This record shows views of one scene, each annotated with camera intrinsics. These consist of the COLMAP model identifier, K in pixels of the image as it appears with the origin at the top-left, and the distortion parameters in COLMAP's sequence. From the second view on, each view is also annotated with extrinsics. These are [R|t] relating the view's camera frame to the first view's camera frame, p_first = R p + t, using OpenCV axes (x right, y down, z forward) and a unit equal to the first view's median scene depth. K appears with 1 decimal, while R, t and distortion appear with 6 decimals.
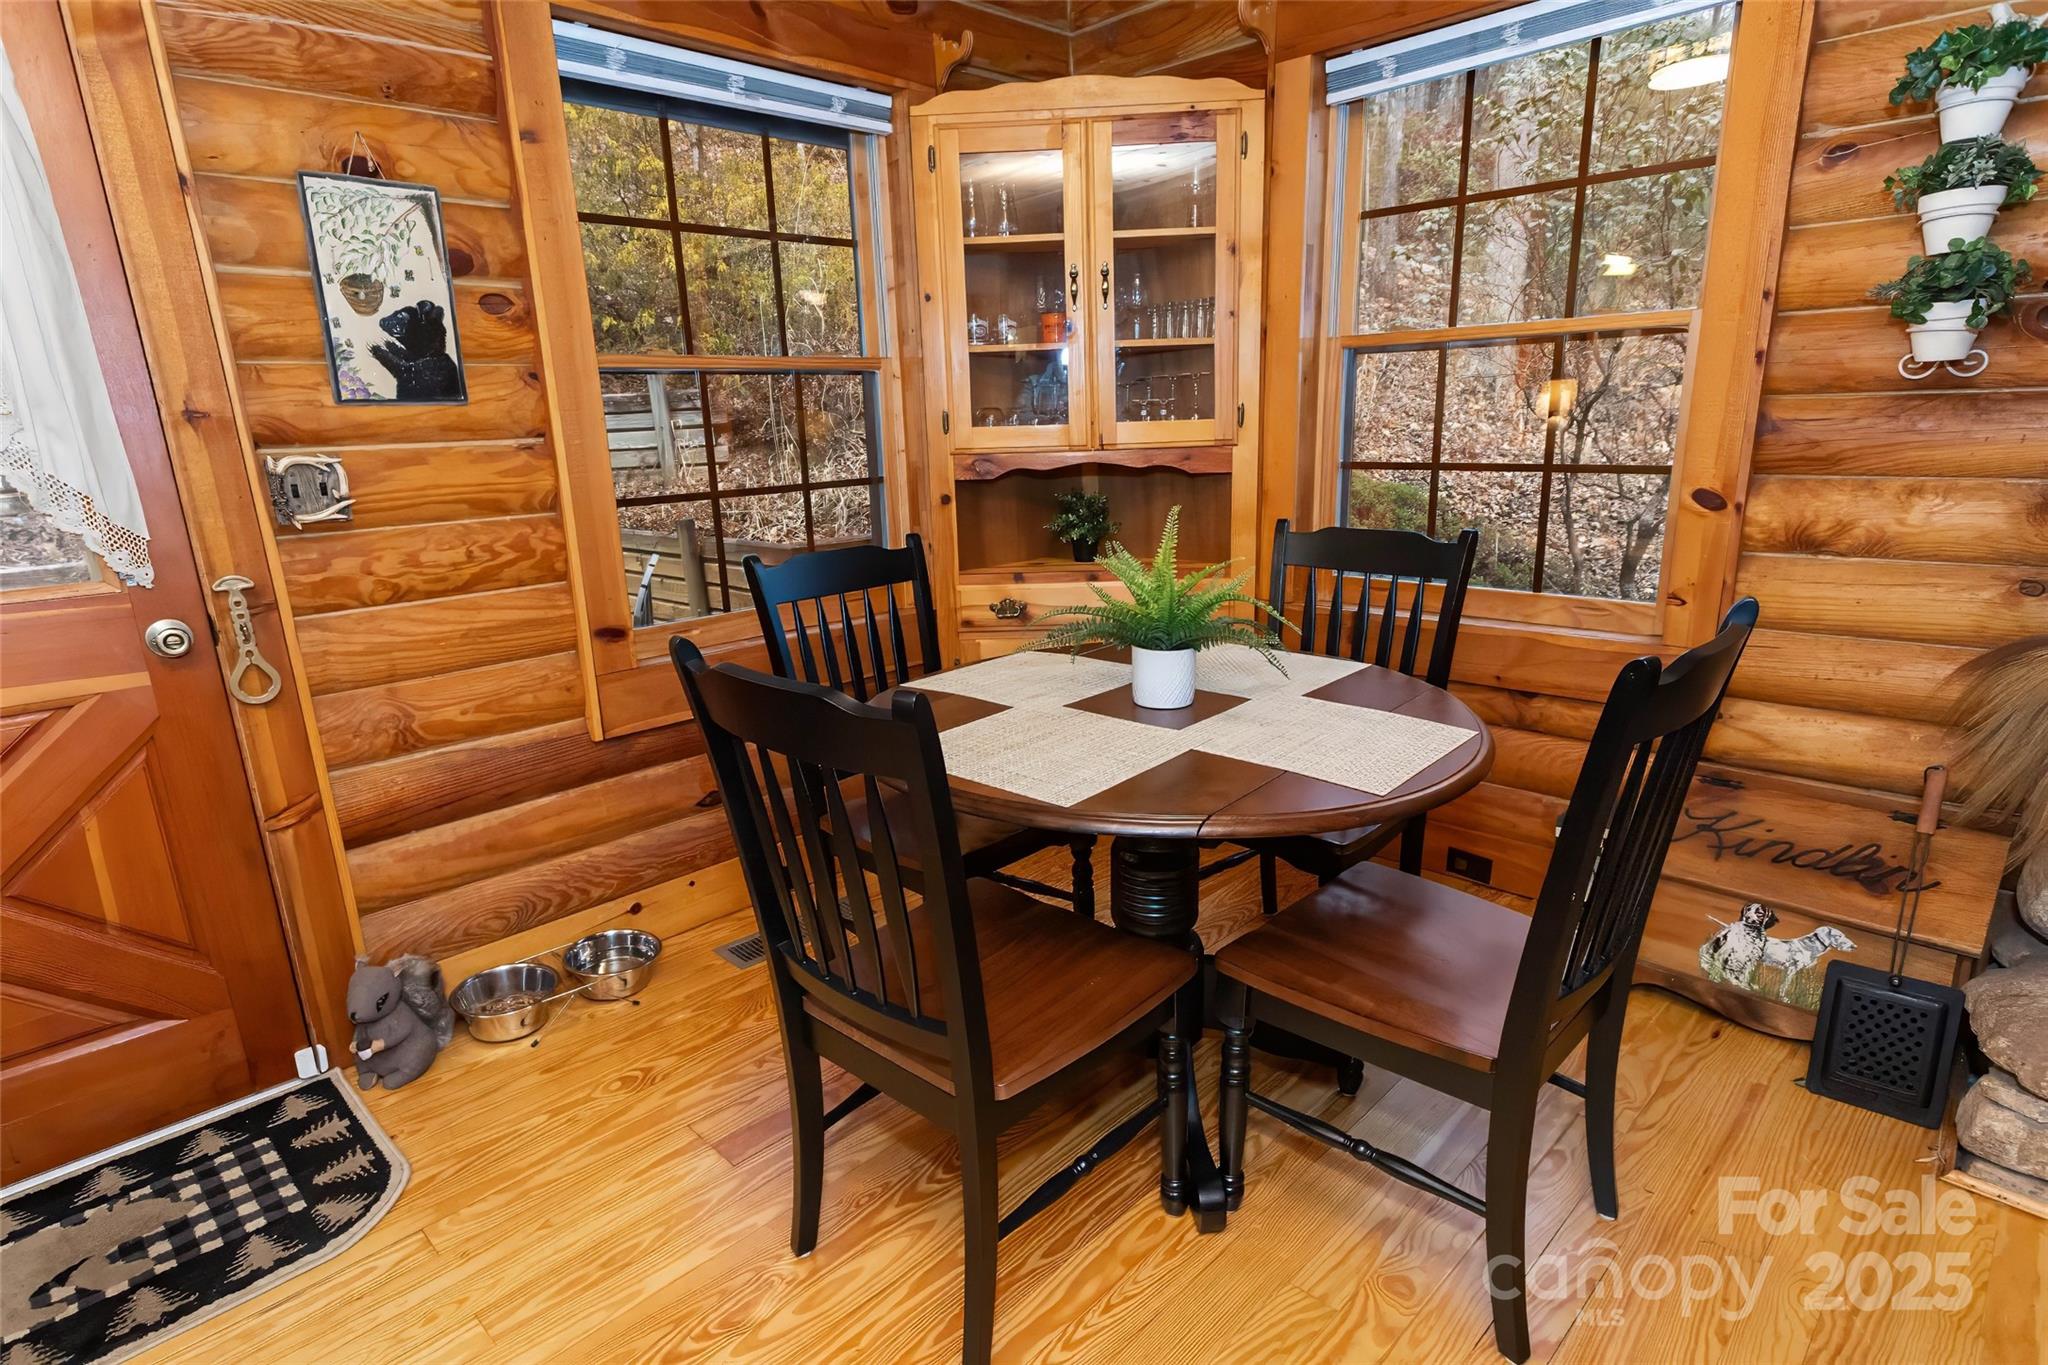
lens RADIAL K [[1062.4, 0, 1018.6], [0, 1062.4, 694.5], [0, 0, 1]] dist [-0.000789, 0.001659]
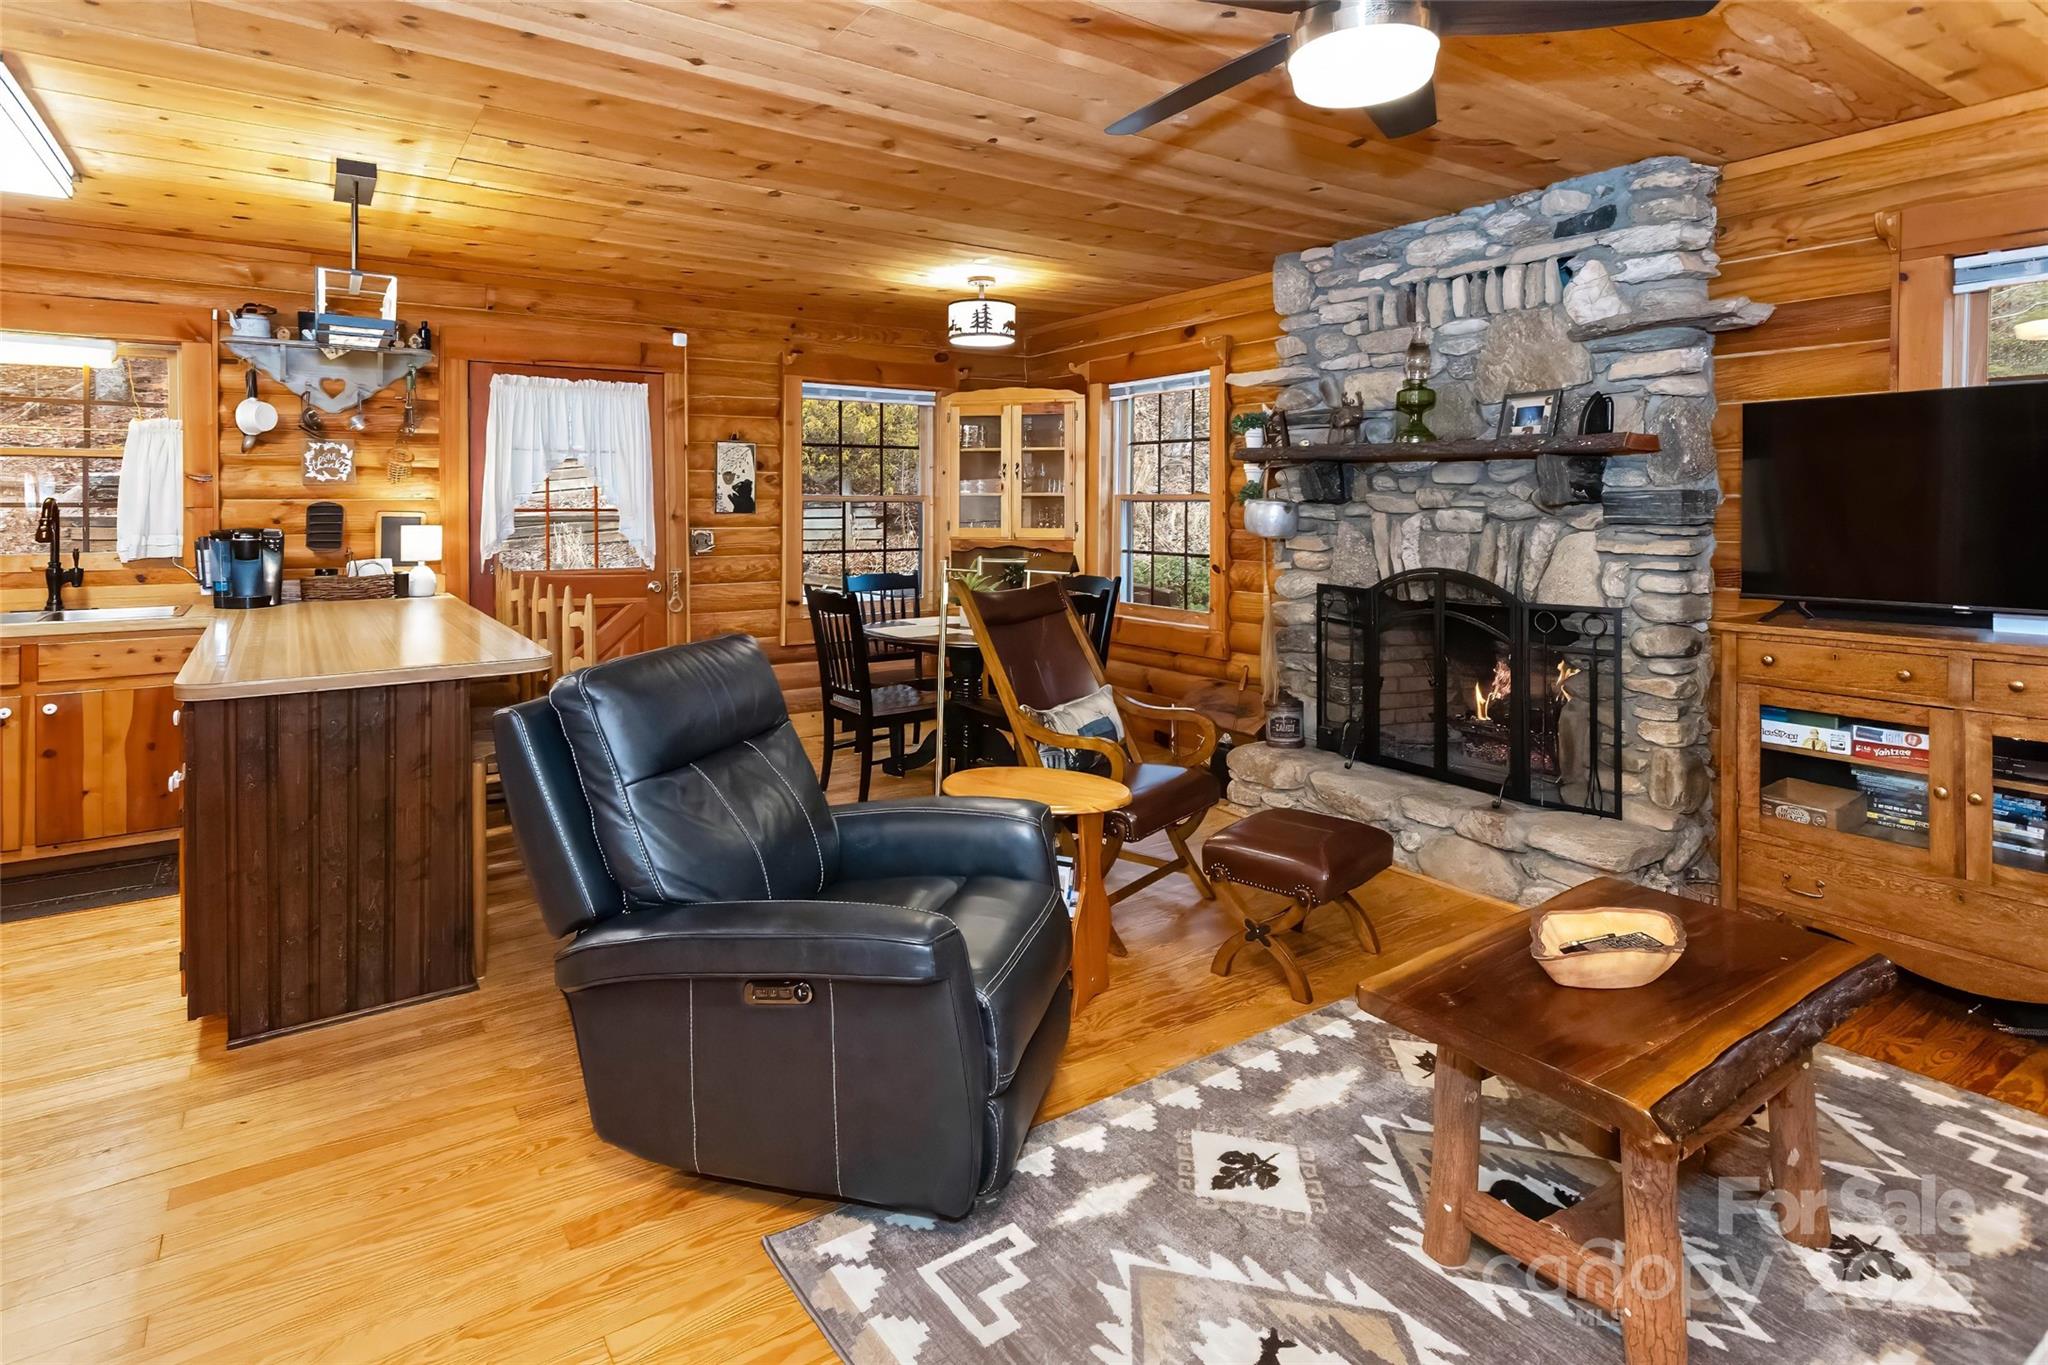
lens RADIAL K [[1062.9, 0, 1017.0], [0, 1062.9, 499.0], [0, 0, 1]] dist [0.005721, 0.000938]
pose [[0.982565, 0.033827, -0.182819, 0.673670], [-0.079880, 0.964734, -0.250812, 0.337406], [0.167887, 0.261042, 0.950616, -1.568441]]
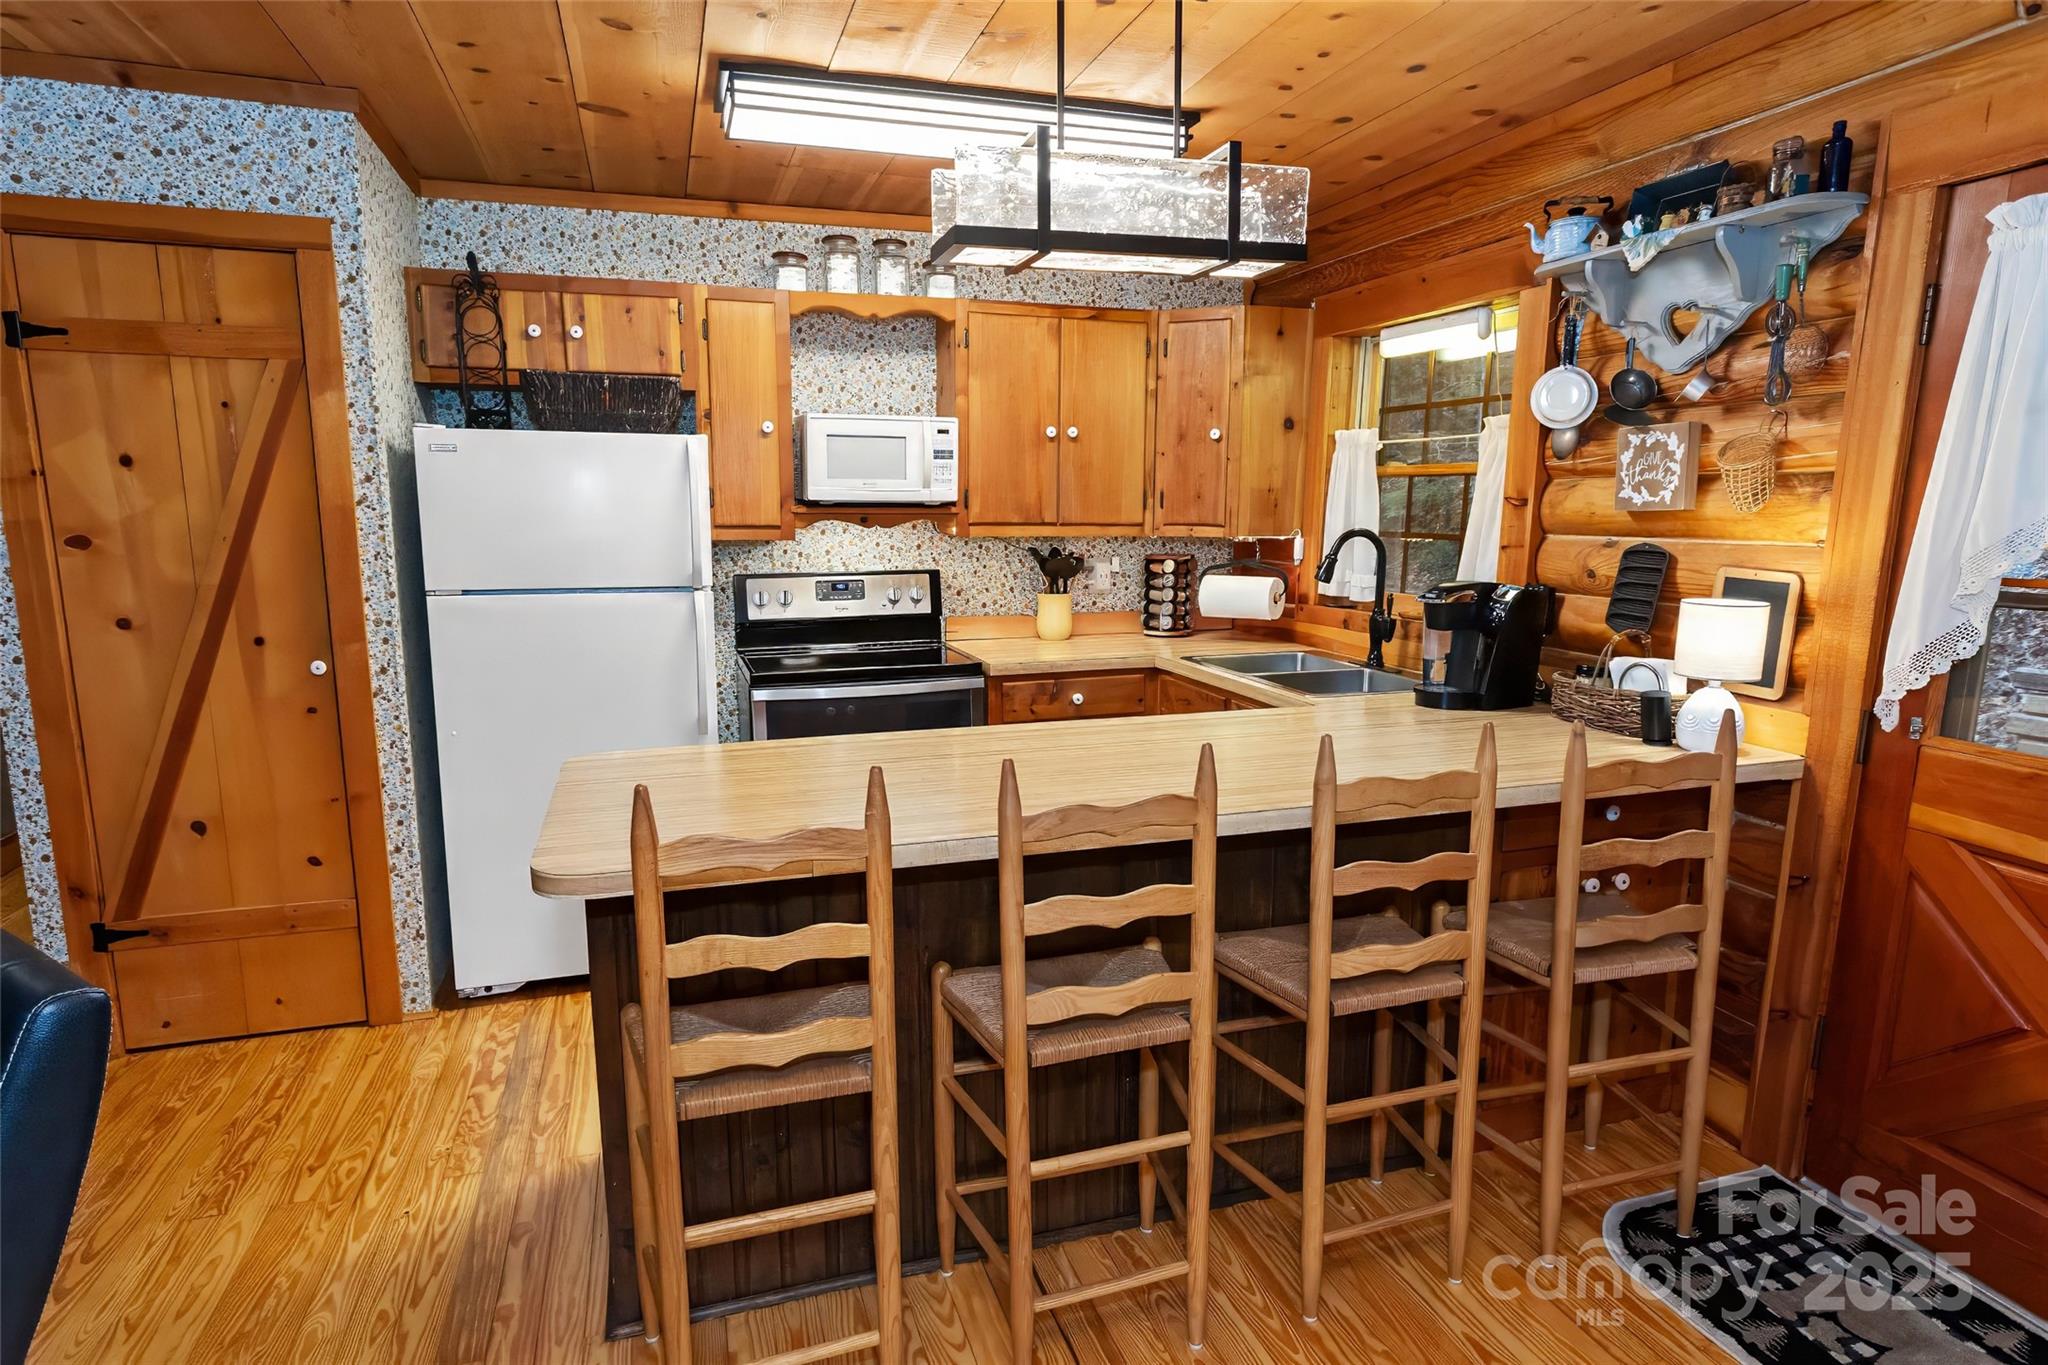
lens RADIAL K [[1122.3, 0, 1026.3], [0, 1122.3, 707.8], [0, 0, 1]] dist [-0.024217, 0.013054]
pose [[-0.458873, 0.192084, -0.867490, 0.295893], [-0.219860, 0.921440, 0.320328, -0.196408], [0.860870, 0.337716, -0.380592, 0.306567]]
